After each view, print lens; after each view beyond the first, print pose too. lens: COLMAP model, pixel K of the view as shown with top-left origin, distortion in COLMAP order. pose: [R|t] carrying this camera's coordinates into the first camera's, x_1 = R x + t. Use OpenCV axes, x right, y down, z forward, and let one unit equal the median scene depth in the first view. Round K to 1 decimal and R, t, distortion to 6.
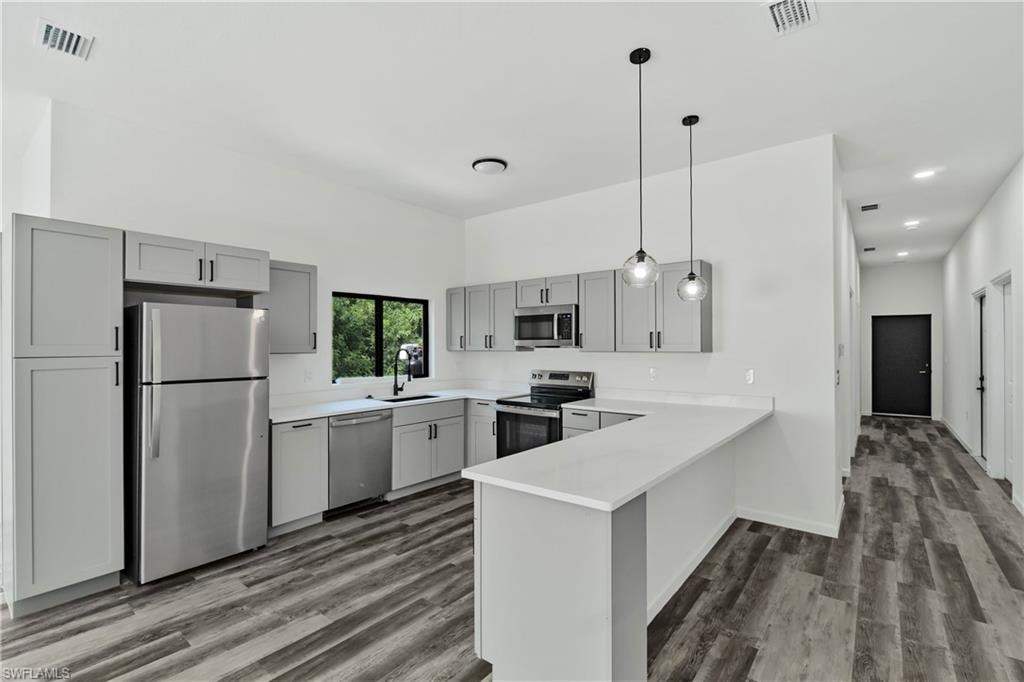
lens RADIAL K [[460.9, 0, 514.1], [0, 460.9, 346.4], [0, 0, 1]] dist [-0.009466, -0.000176]
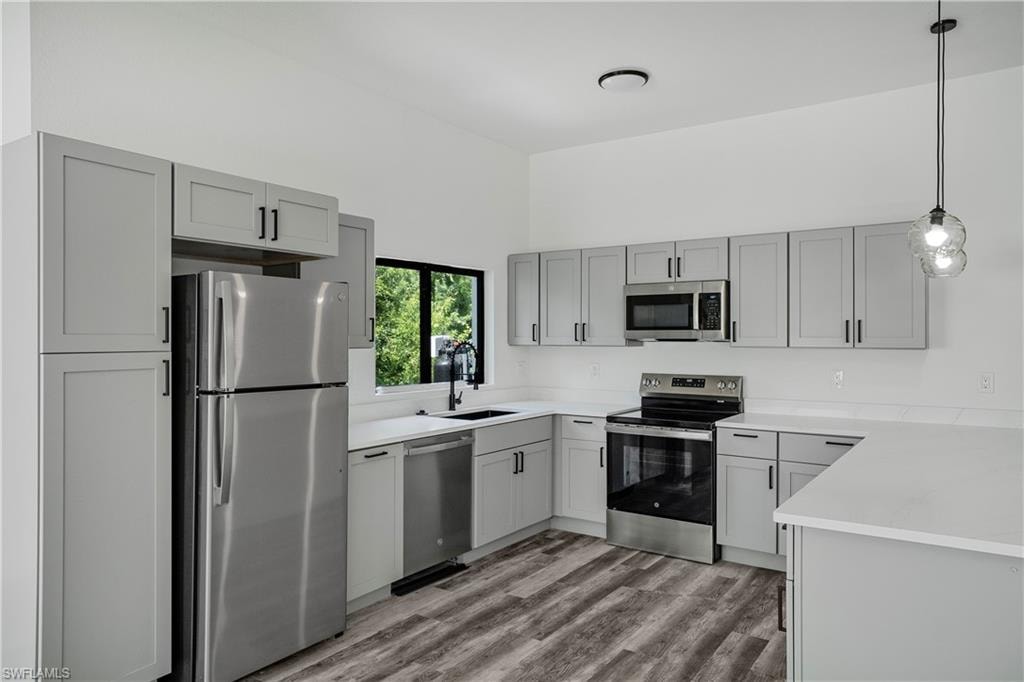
lens RADIAL K [[678.2, 0, 512.0], [0, 678.2, 341.0], [0, 0, 1]] dist [0.000578, 0.003027]
pose [[0.997444, 0.004283, 0.071324, -0.278734], [-0.004472, 0.999987, 0.002492, 0.000661], [-0.071312, -0.002804, 0.997450, -0.011409]]
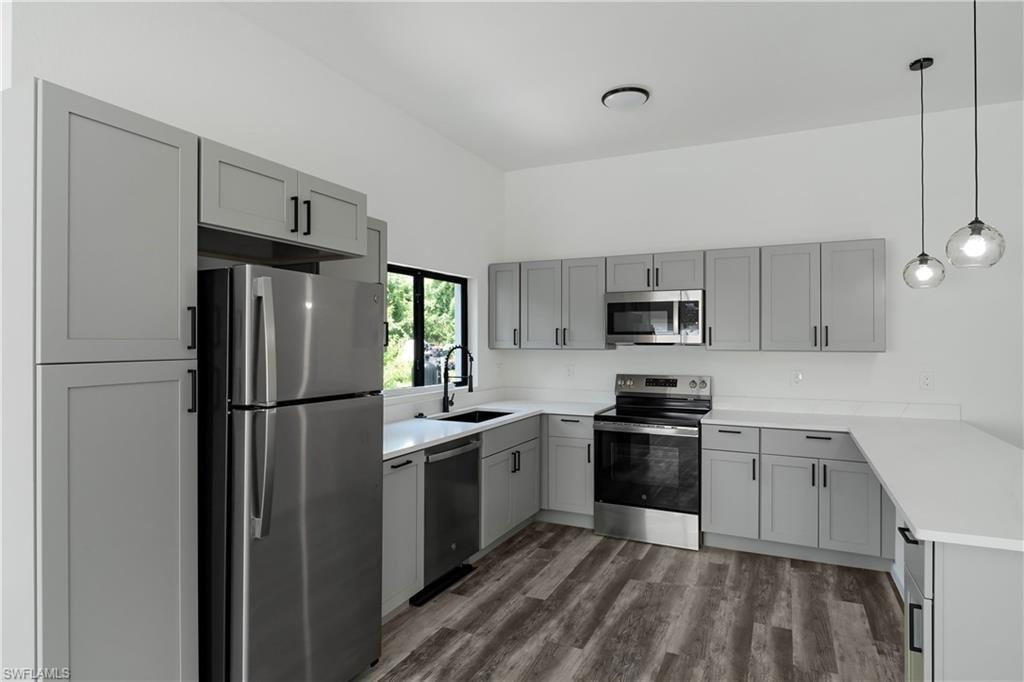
lens RADIAL K [[565.4, 0, 512.0], [0, 565.4, 341.0], [0, 0, 1]] dist [-0.004680, -0.001932]
pose [[0.974237, 0.004288, 0.225487, -0.409985], [-0.003769, 0.999989, -0.002732, -0.000699], [-0.225497, 0.001811, 0.974242, 0.153943]]
